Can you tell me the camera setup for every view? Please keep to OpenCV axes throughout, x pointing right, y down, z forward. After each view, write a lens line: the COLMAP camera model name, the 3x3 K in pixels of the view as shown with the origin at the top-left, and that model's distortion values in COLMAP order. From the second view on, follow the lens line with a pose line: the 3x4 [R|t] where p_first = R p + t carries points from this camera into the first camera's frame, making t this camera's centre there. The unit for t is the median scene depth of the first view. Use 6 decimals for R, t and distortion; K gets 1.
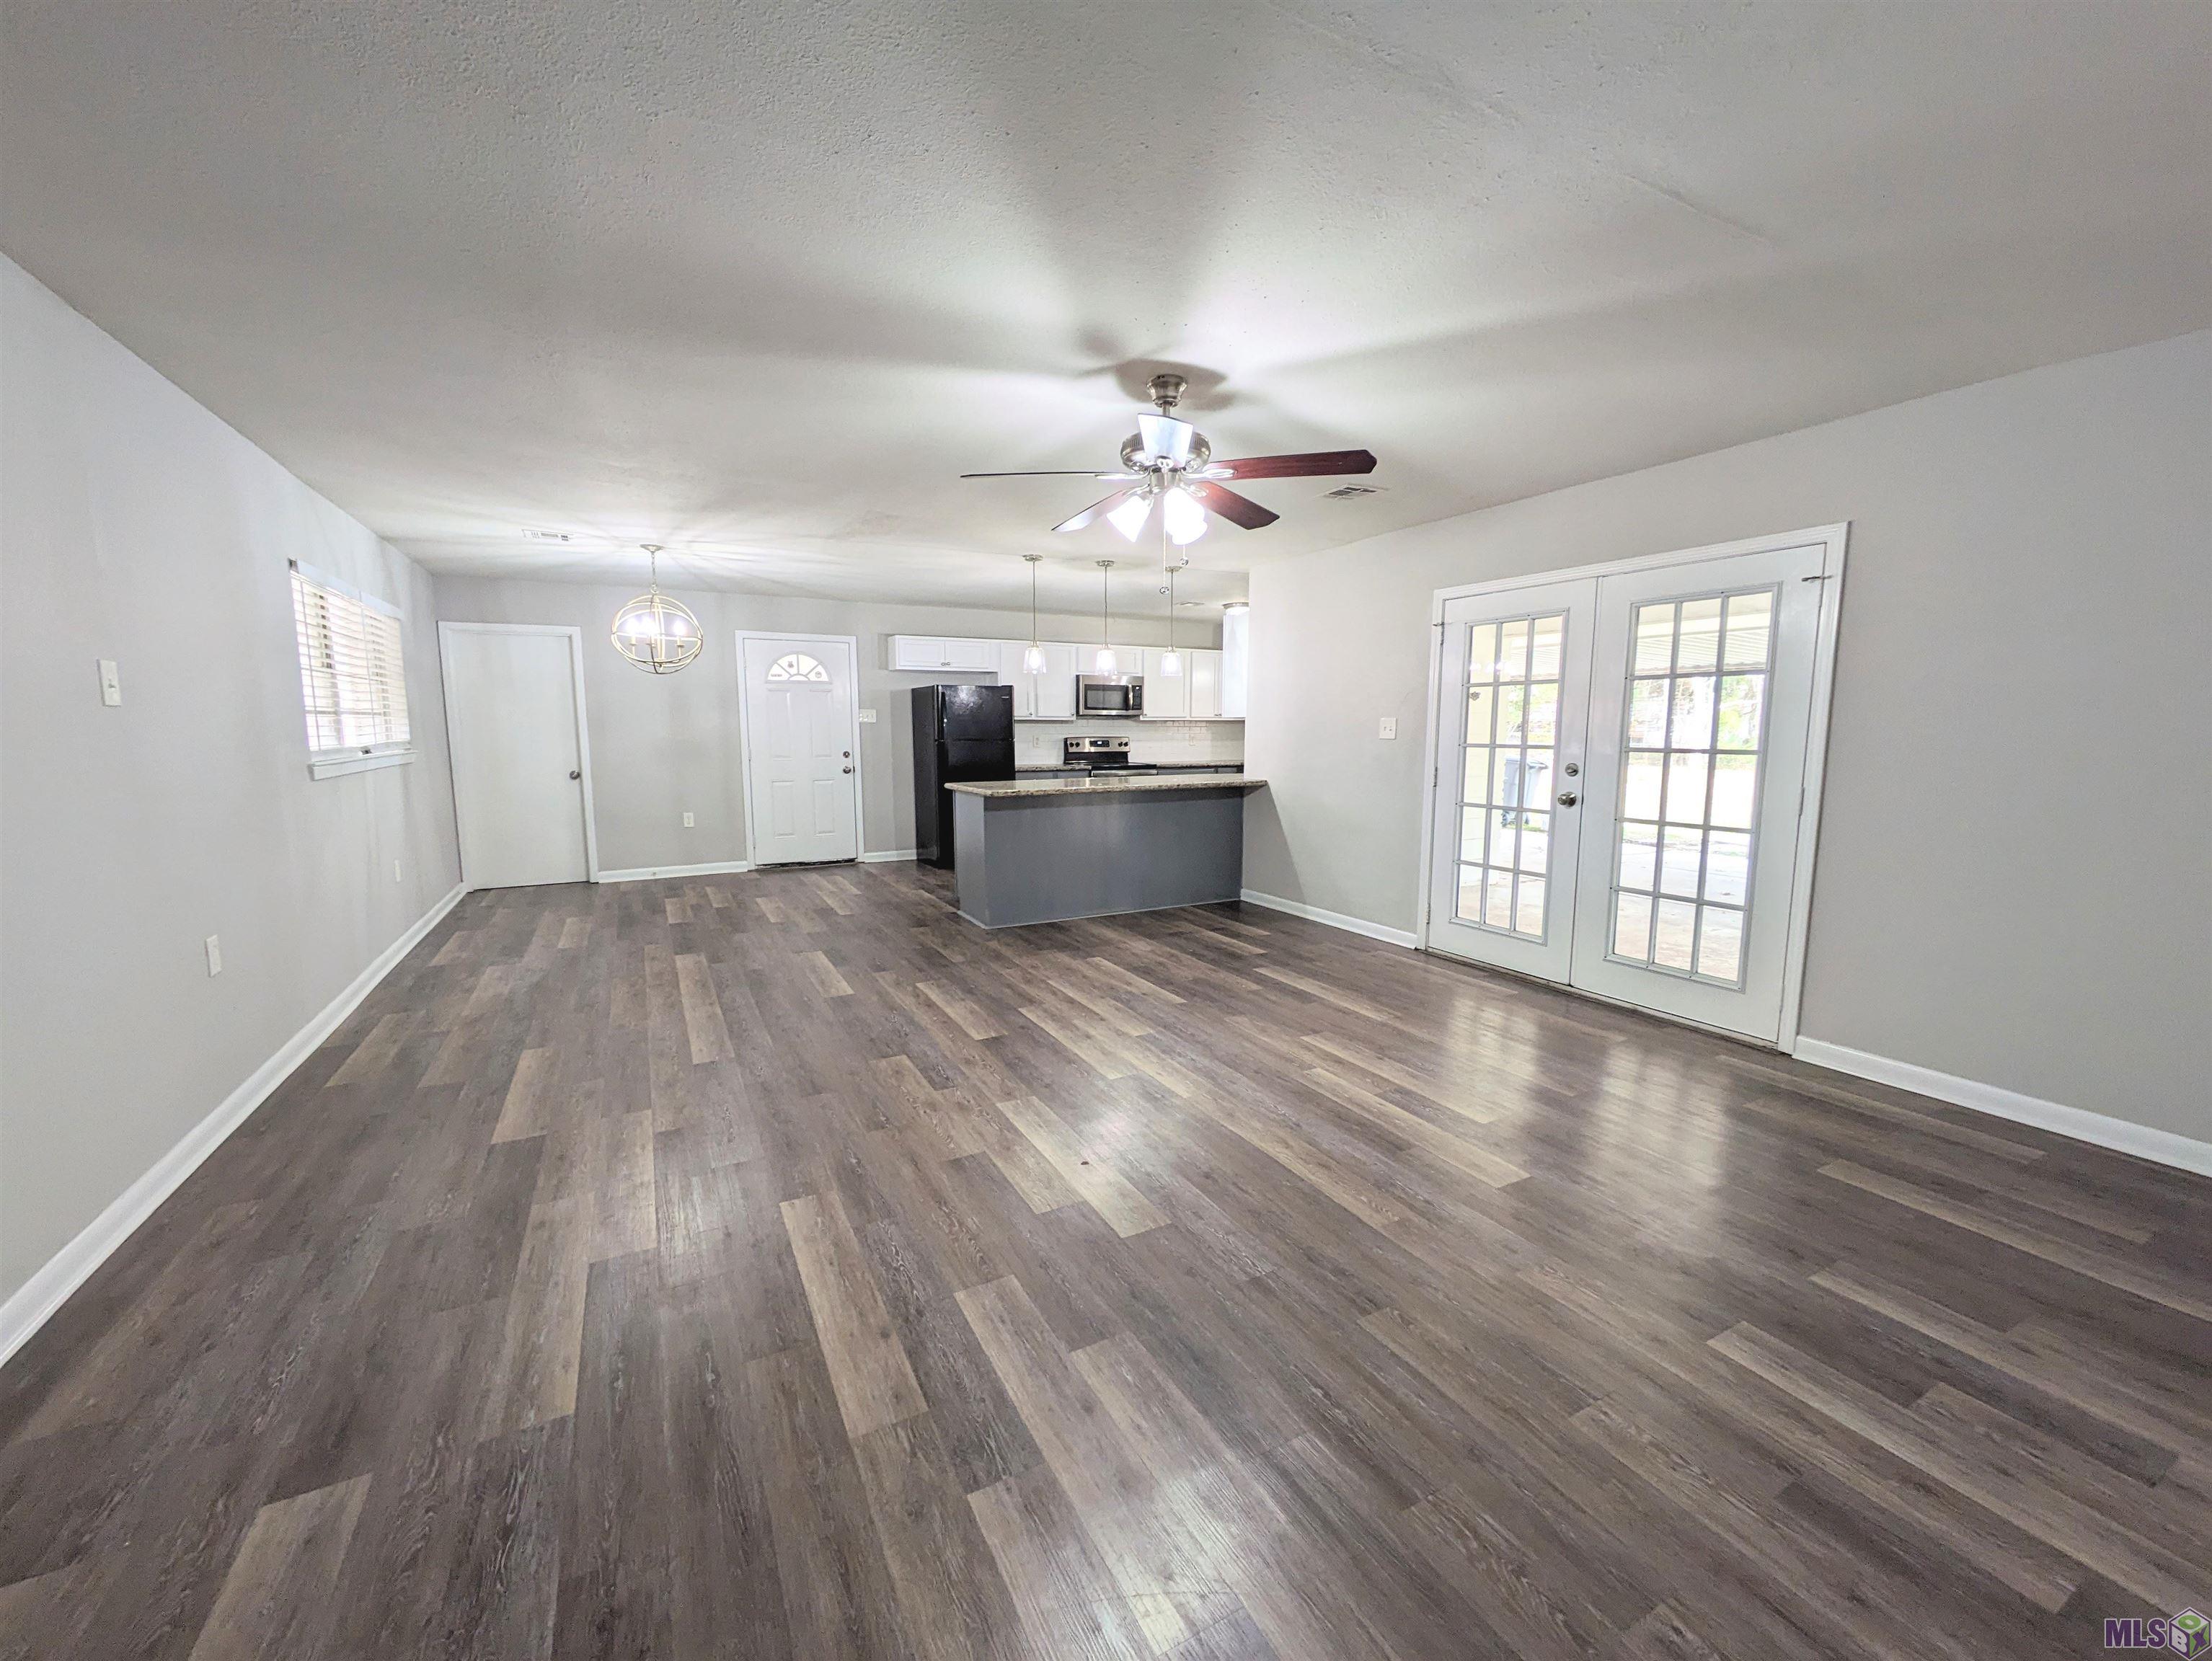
lens RADIAL K [[868.8, 0, 1098.7], [0, 868.8, 828.0], [0, 0, 1]] dist [0.000637, -0.000062]
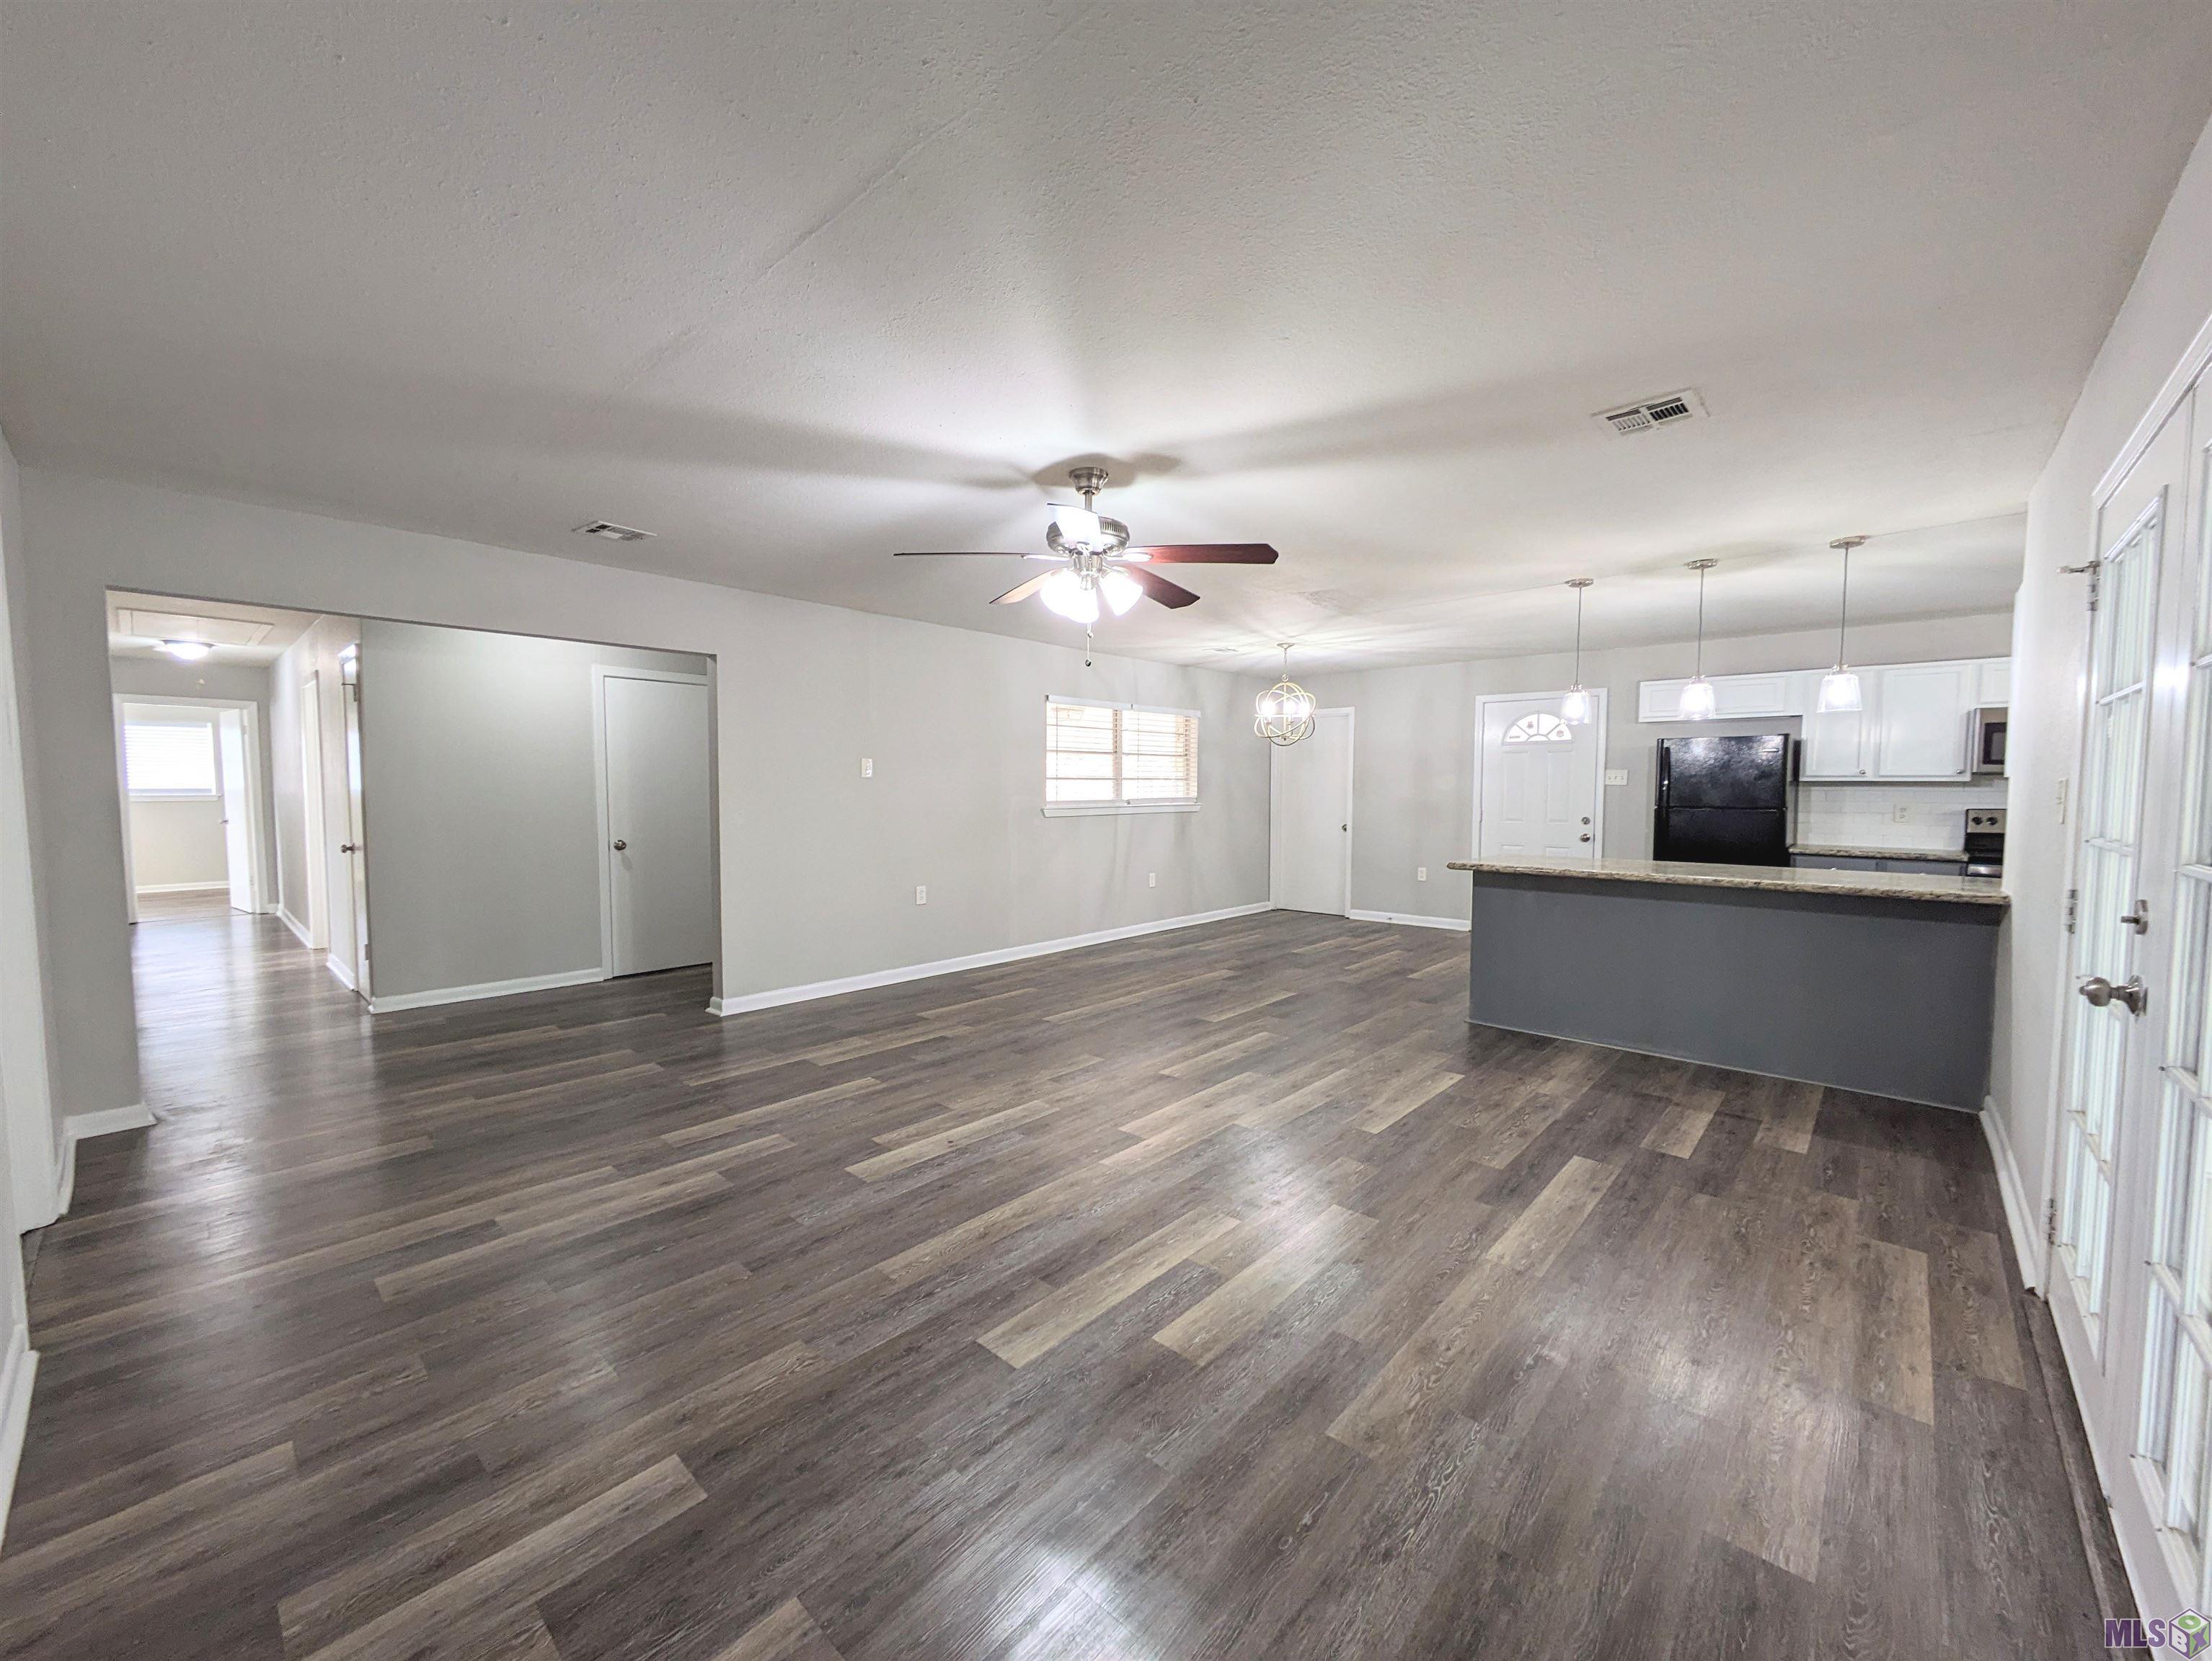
lens RADIAL K [[868.8, 0, 1105.7], [0, 868.8, 833.7], [0, 0, 1]] dist [0.000637, -0.000062]
pose [[0.341077, 0.054816, -0.938436, 0.607705], [-0.113556, 0.993390, 0.016754, -0.048270], [0.933151, 0.100851, 0.345047, 0.374490]]
